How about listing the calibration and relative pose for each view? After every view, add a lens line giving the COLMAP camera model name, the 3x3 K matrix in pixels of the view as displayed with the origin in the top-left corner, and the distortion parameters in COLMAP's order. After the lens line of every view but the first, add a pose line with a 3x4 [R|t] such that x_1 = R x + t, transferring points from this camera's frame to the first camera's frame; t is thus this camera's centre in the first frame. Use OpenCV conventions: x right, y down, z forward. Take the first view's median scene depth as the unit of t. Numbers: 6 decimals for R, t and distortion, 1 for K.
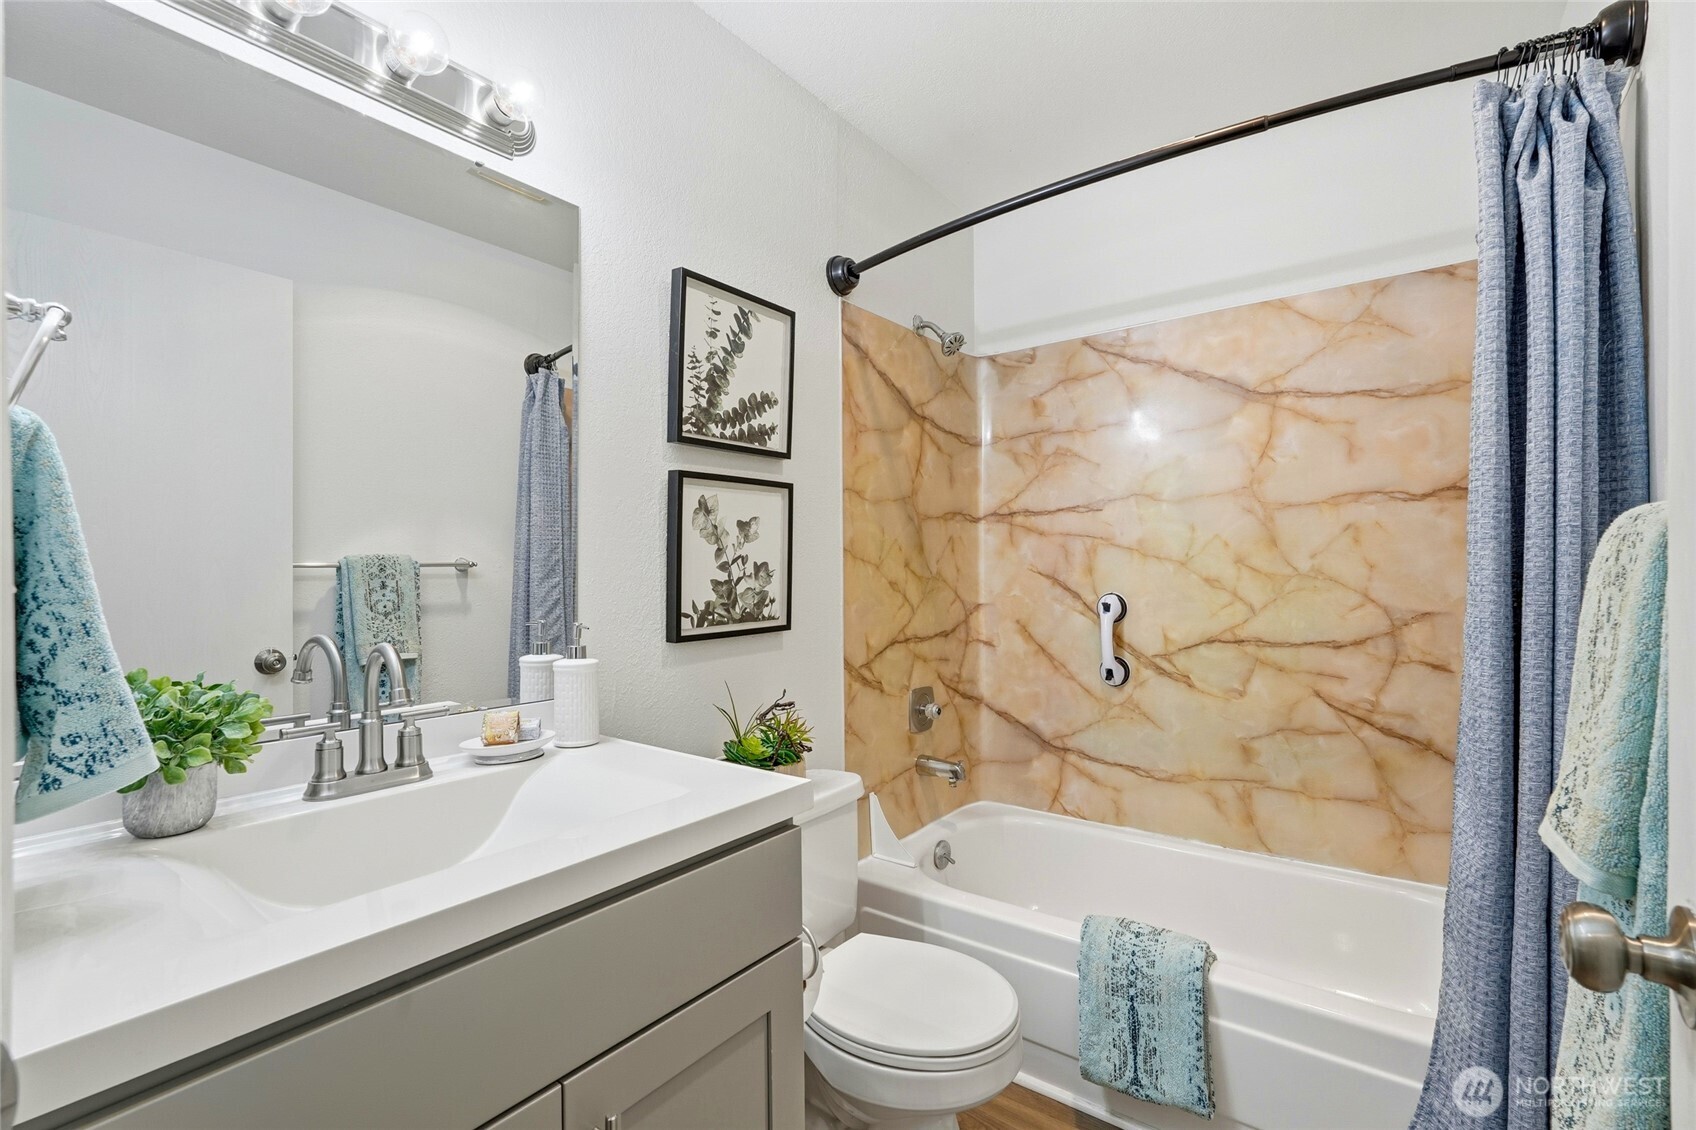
lens RADIAL K [[747.7, 0, 853.8], [0, 747.7, 567.4], [0, 0, 1]] dist [0.003433, 0.000624]
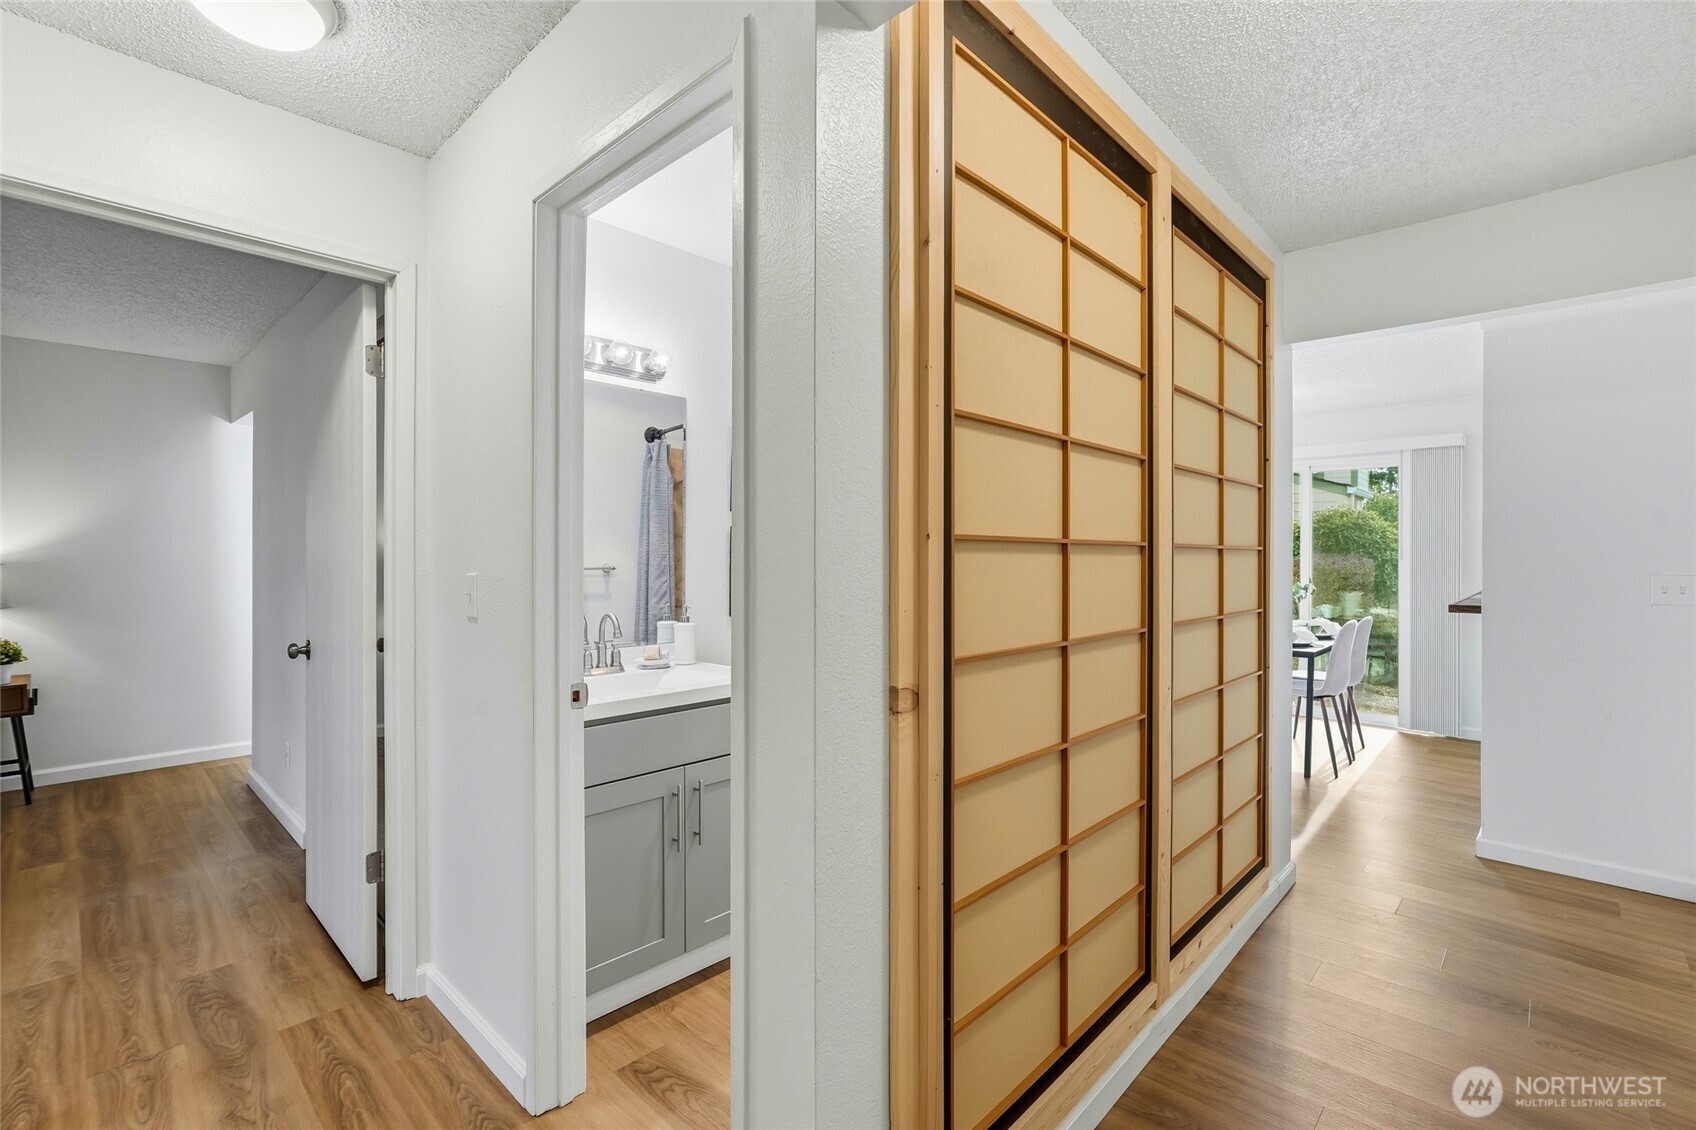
lens RADIAL K [[747.7, 0, 847.3], [0, 747.7, 563.9], [0, 0, 1]] dist [0.003433, 0.000624]
pose [[0.992825, 0.002805, -0.119546, 0.248518], [-0.001595, 0.999947, 0.010212, -0.047410], [0.119569, -0.009948, 0.992776, -0.766812]]
